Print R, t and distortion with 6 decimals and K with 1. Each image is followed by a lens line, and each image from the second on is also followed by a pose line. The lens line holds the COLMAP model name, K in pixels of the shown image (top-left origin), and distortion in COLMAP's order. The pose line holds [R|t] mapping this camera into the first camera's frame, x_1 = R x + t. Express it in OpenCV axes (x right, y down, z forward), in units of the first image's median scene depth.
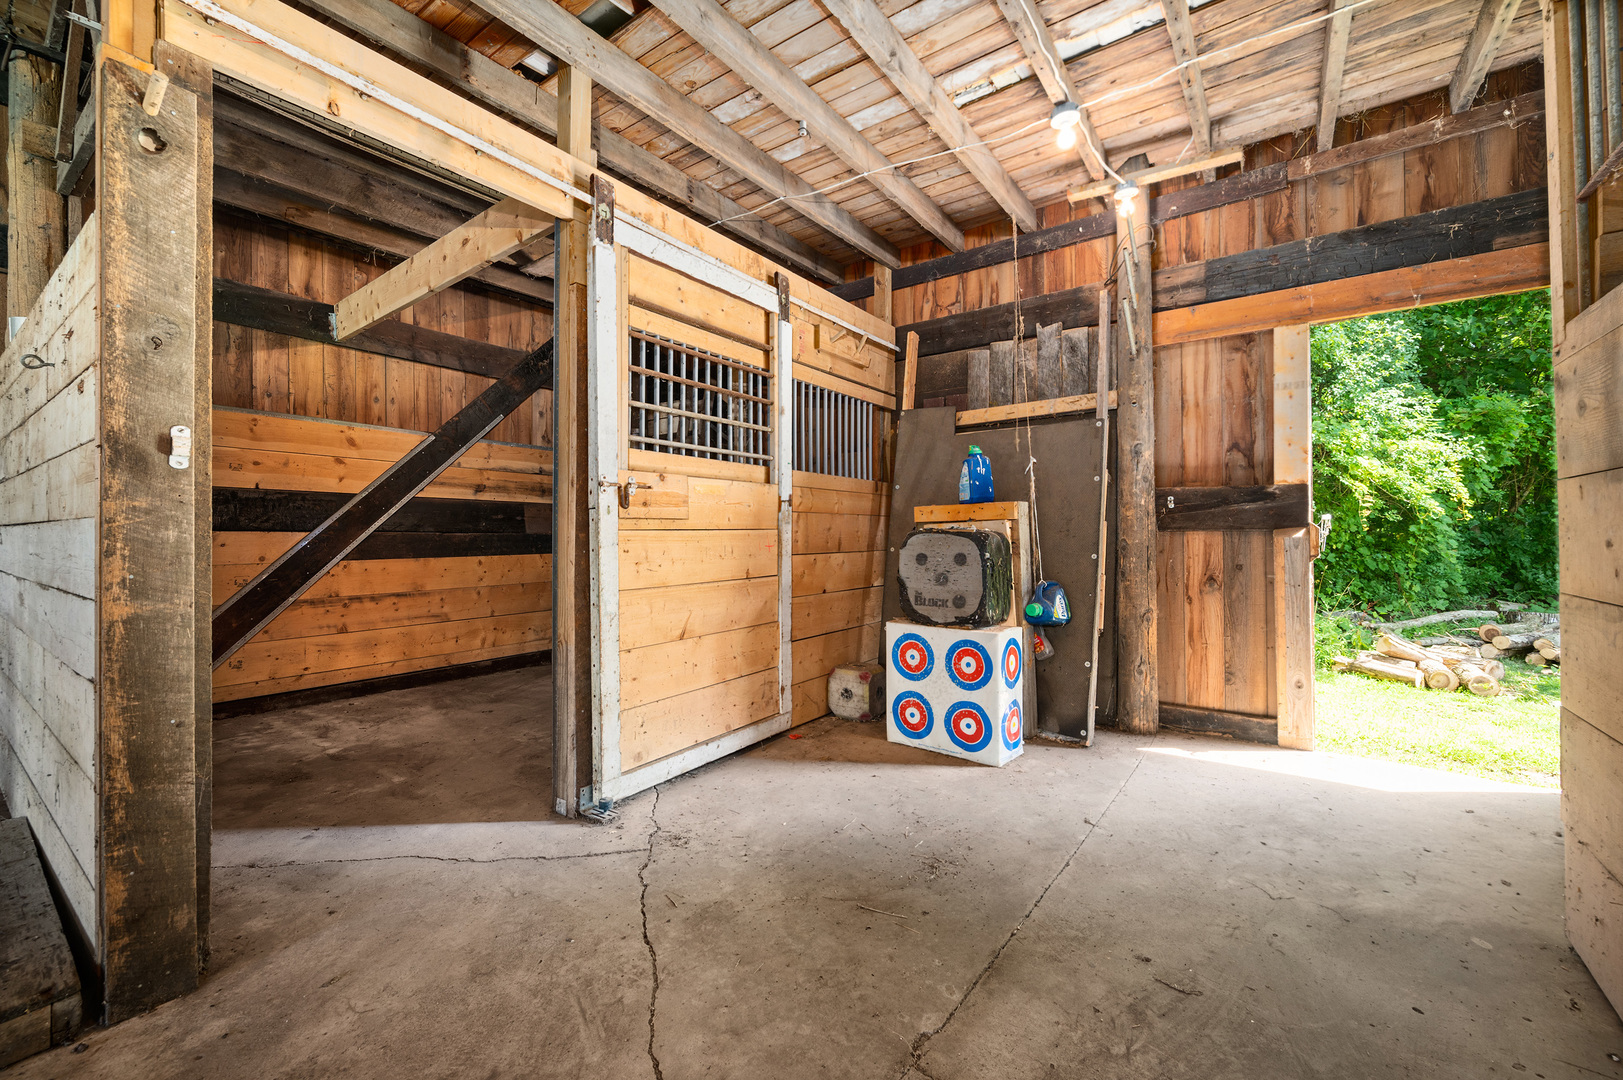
lens RADIAL K [[664.6, 0, 800.0], [0, 664.6, 534.1], [0, 0, 1]] dist [0.001427, 0.000053]
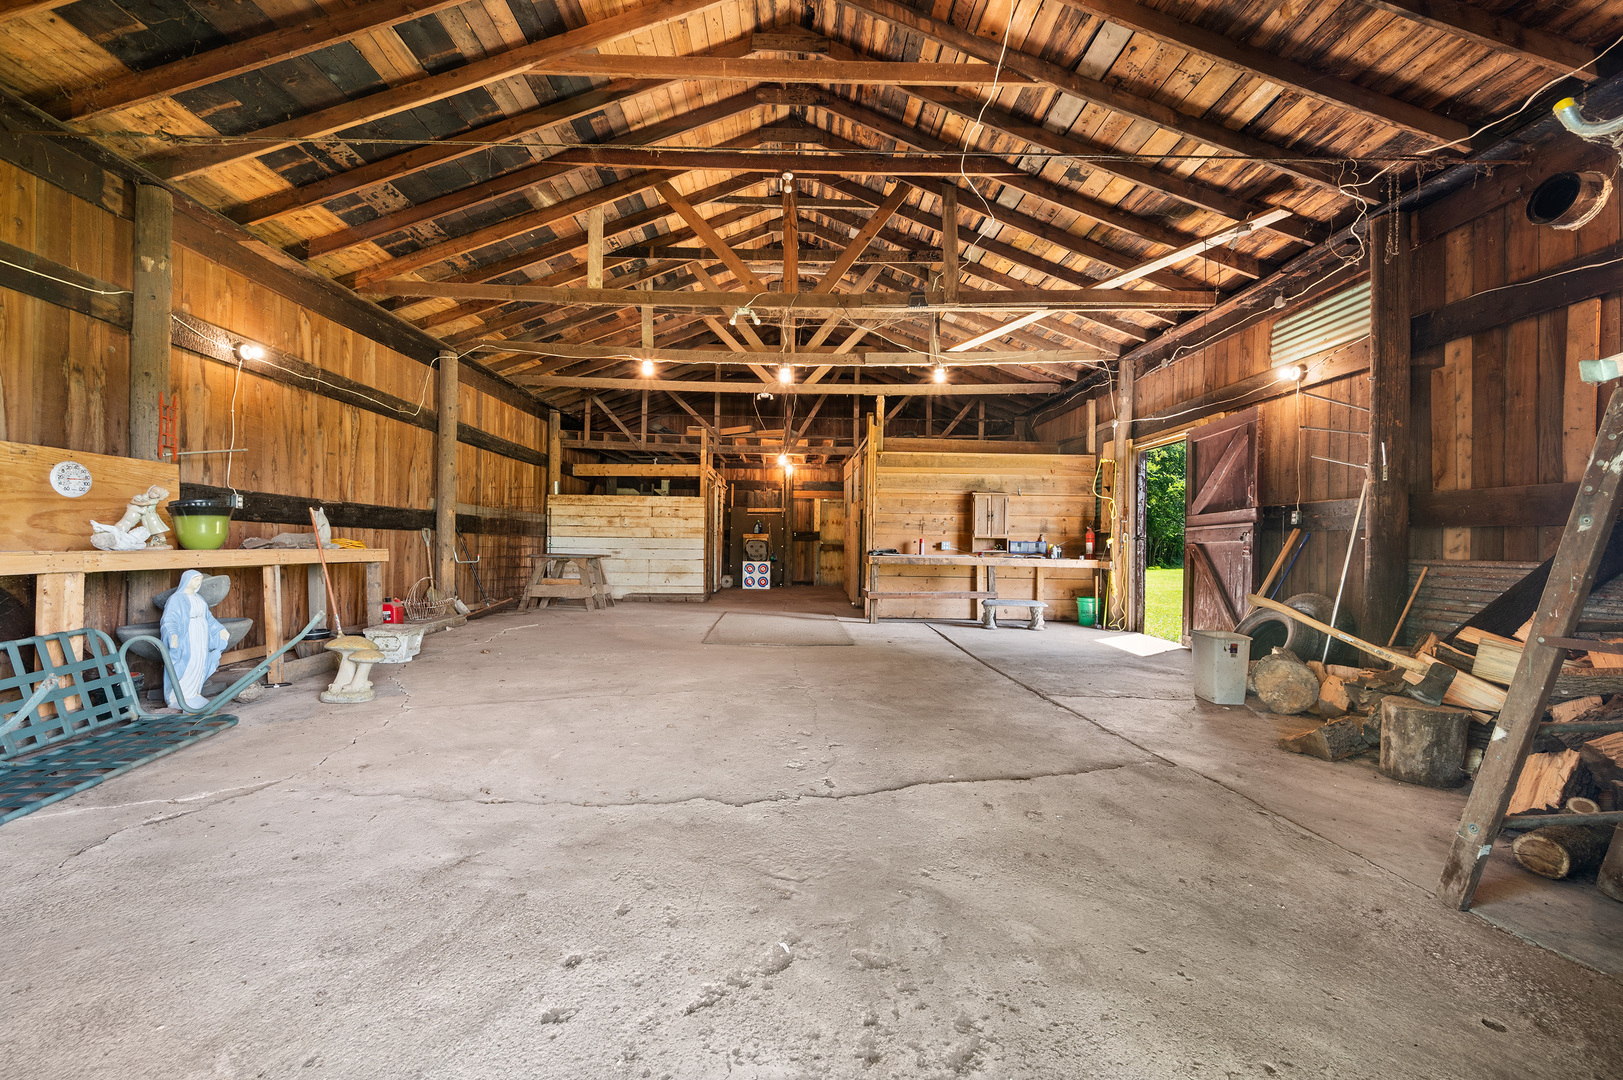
lens RADIAL K [[664.6, 0, 809.5], [0, 664.6, 539.9], [0, 0, 1]] dist [0.001427, 0.000053]
pose [[0.793395, 0.010127, 0.608623, -2.077055], [-0.017613, 0.999825, 0.006324, -0.038713], [-0.608452, -0.015737, 0.793435, -2.585909]]
